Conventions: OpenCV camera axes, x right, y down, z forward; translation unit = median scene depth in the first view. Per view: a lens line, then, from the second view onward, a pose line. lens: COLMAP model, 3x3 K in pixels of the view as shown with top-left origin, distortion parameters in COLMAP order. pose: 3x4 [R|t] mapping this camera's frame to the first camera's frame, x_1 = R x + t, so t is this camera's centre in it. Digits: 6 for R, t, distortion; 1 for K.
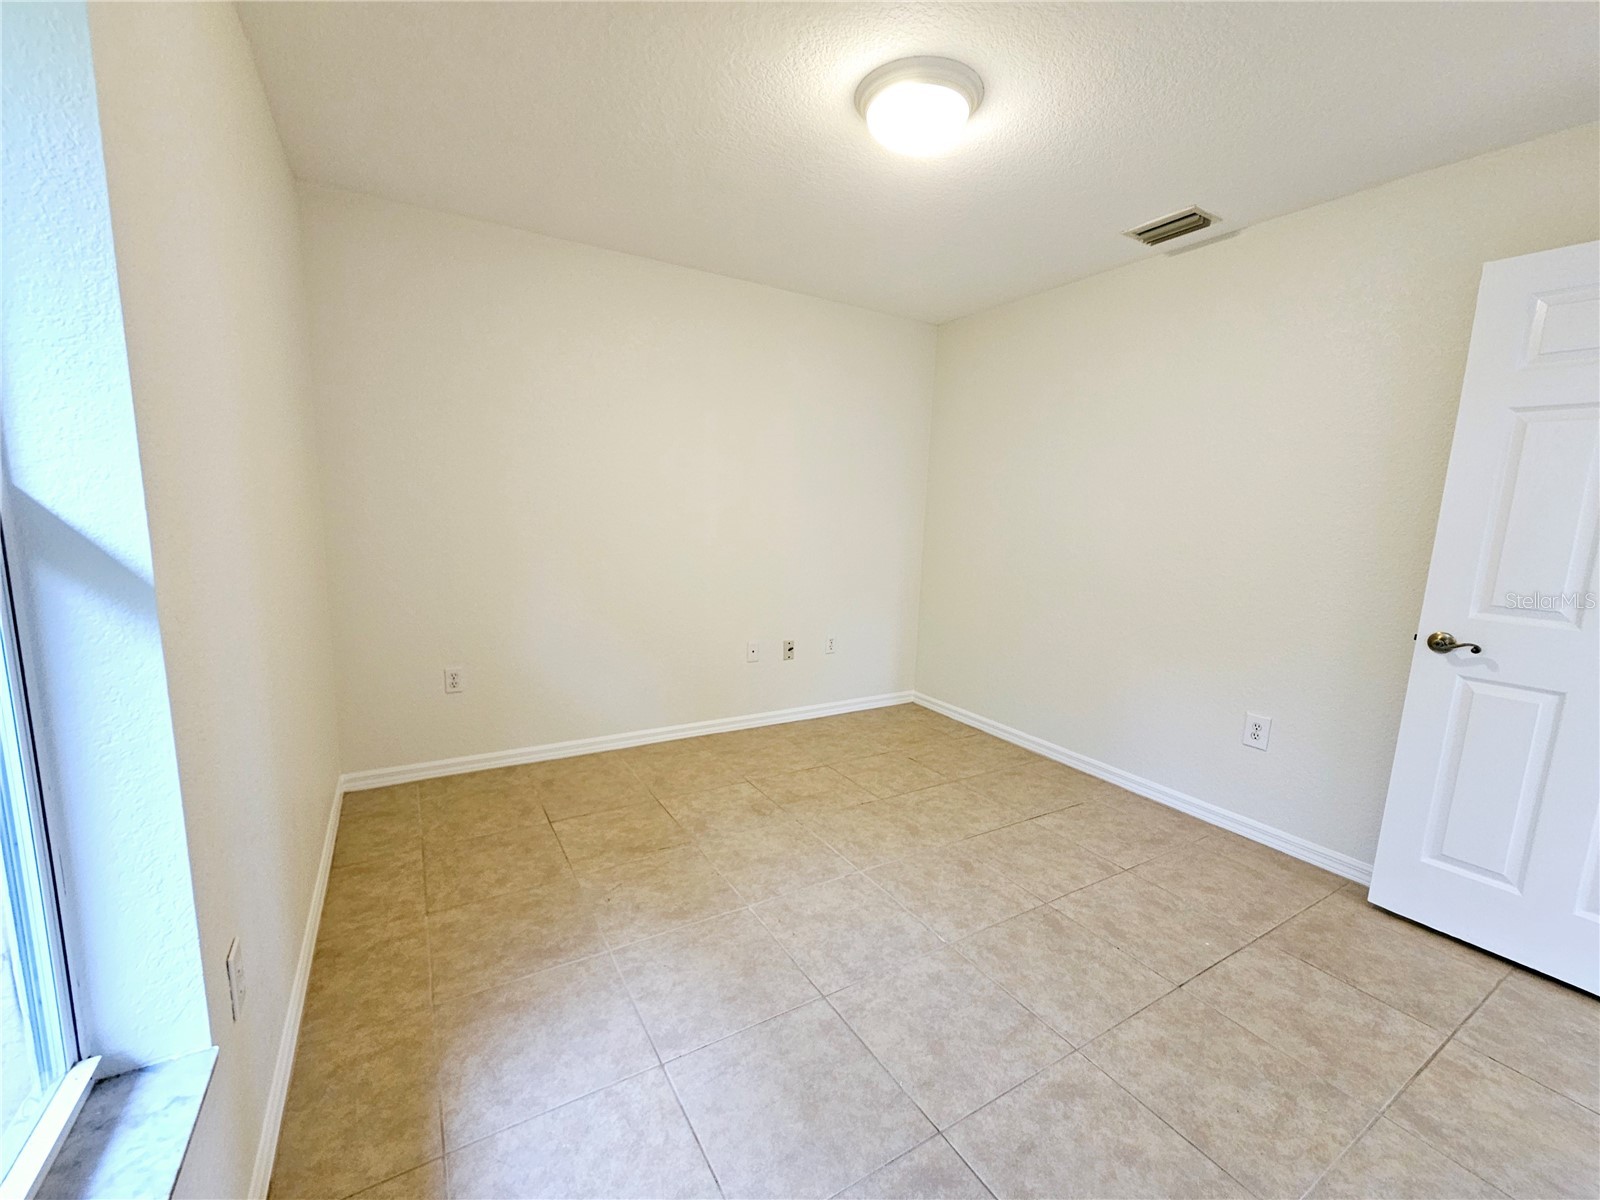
lens RADIAL K [[655.0, 0, 761.4], [0, 655.0, 602.2], [0, 0, 1]] dist [-0.004997, 0.002605]
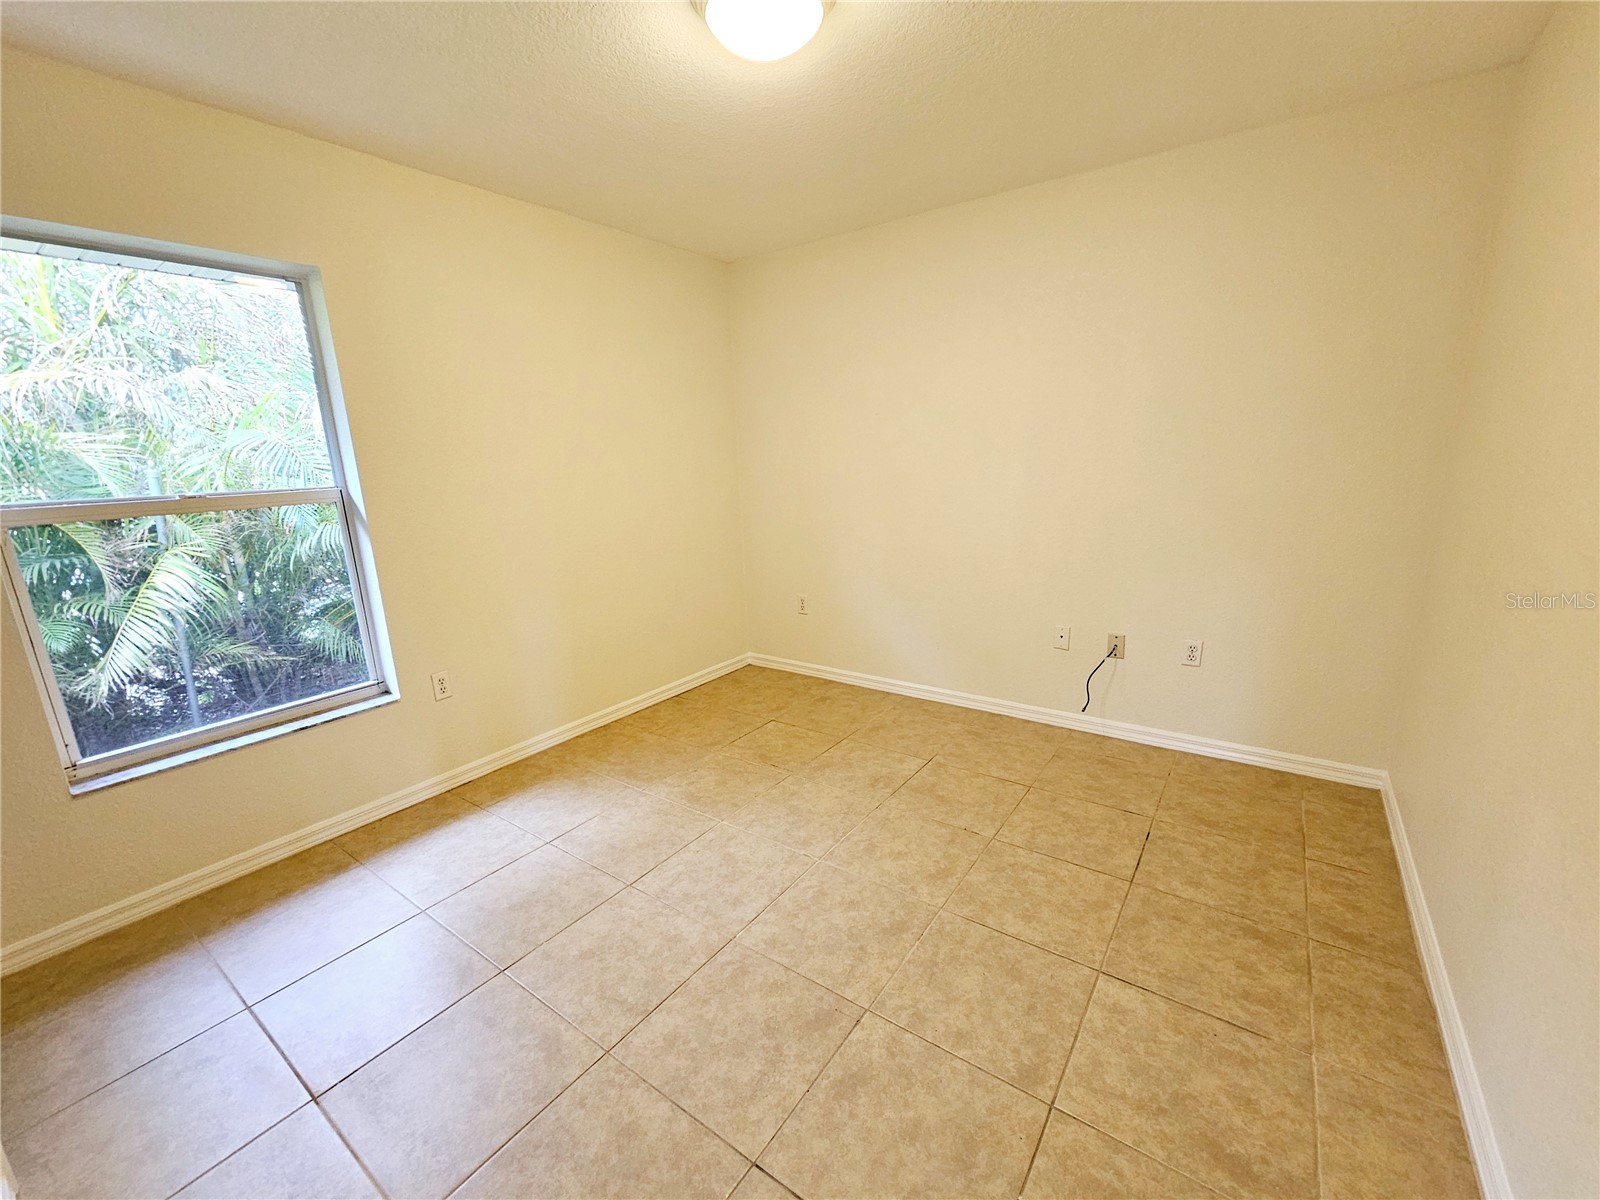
lens RADIAL K [[655.0, 0, 827.2], [0, 655.0, 595.3], [0, 0, 1]] dist [-0.004997, 0.002605]
pose [[0.430228, 0.146211, -0.890801, 0.803665], [-0.082710, 0.989030, 0.122387, -0.073095], [0.898923, 0.021024, 0.437601, 0.497509]]
